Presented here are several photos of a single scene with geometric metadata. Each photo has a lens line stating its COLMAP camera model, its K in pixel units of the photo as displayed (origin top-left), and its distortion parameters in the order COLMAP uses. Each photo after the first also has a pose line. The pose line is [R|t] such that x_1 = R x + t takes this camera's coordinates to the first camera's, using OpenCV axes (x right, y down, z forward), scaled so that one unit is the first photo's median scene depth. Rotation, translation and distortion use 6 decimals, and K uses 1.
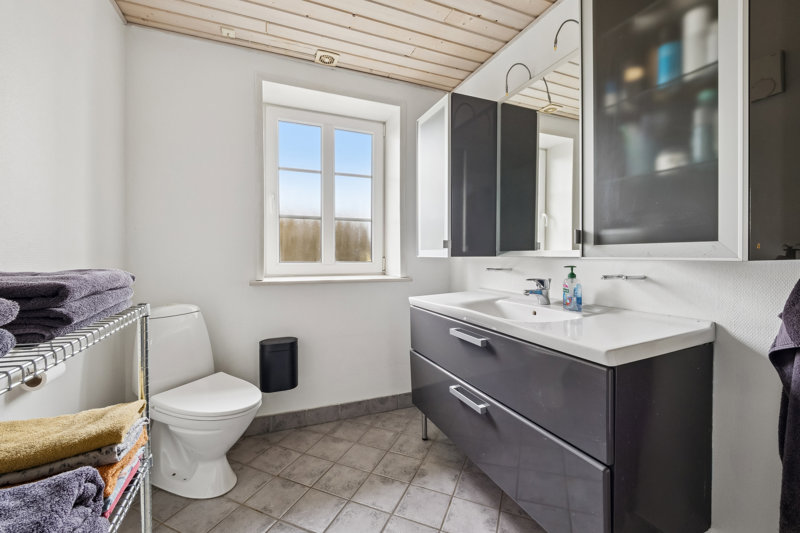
lens RADIAL K [[335.4, 0, 395.3], [0, 335.4, 256.8], [0, 0, 1]] dist [-0.000125, -0.000367]
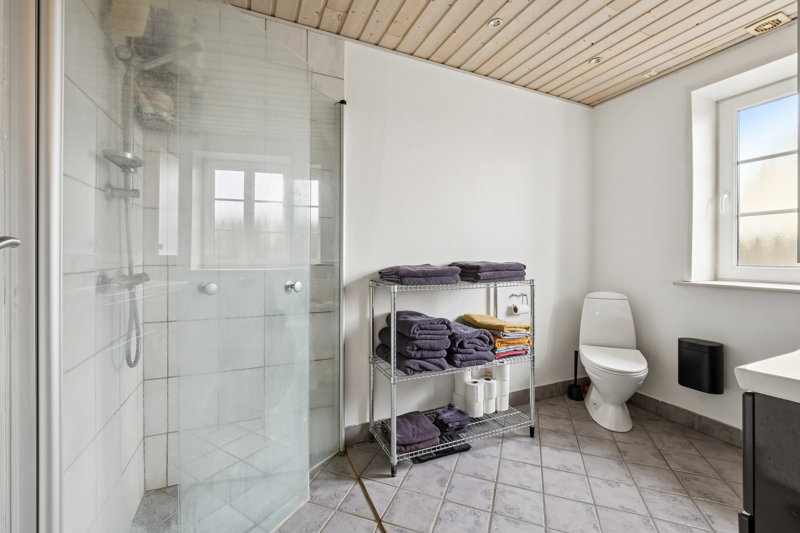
lens RADIAL K [[335.4, 0, 398.8], [0, 335.4, 257.9], [0, 0, 1]] dist [-0.000125, -0.000367]
pose [[0.035550, 0.006453, -0.999347, 0.706562], [-0.013689, 0.999888, 0.005969, 0.003590], [0.999274, 0.013468, 0.035634, 0.057493]]
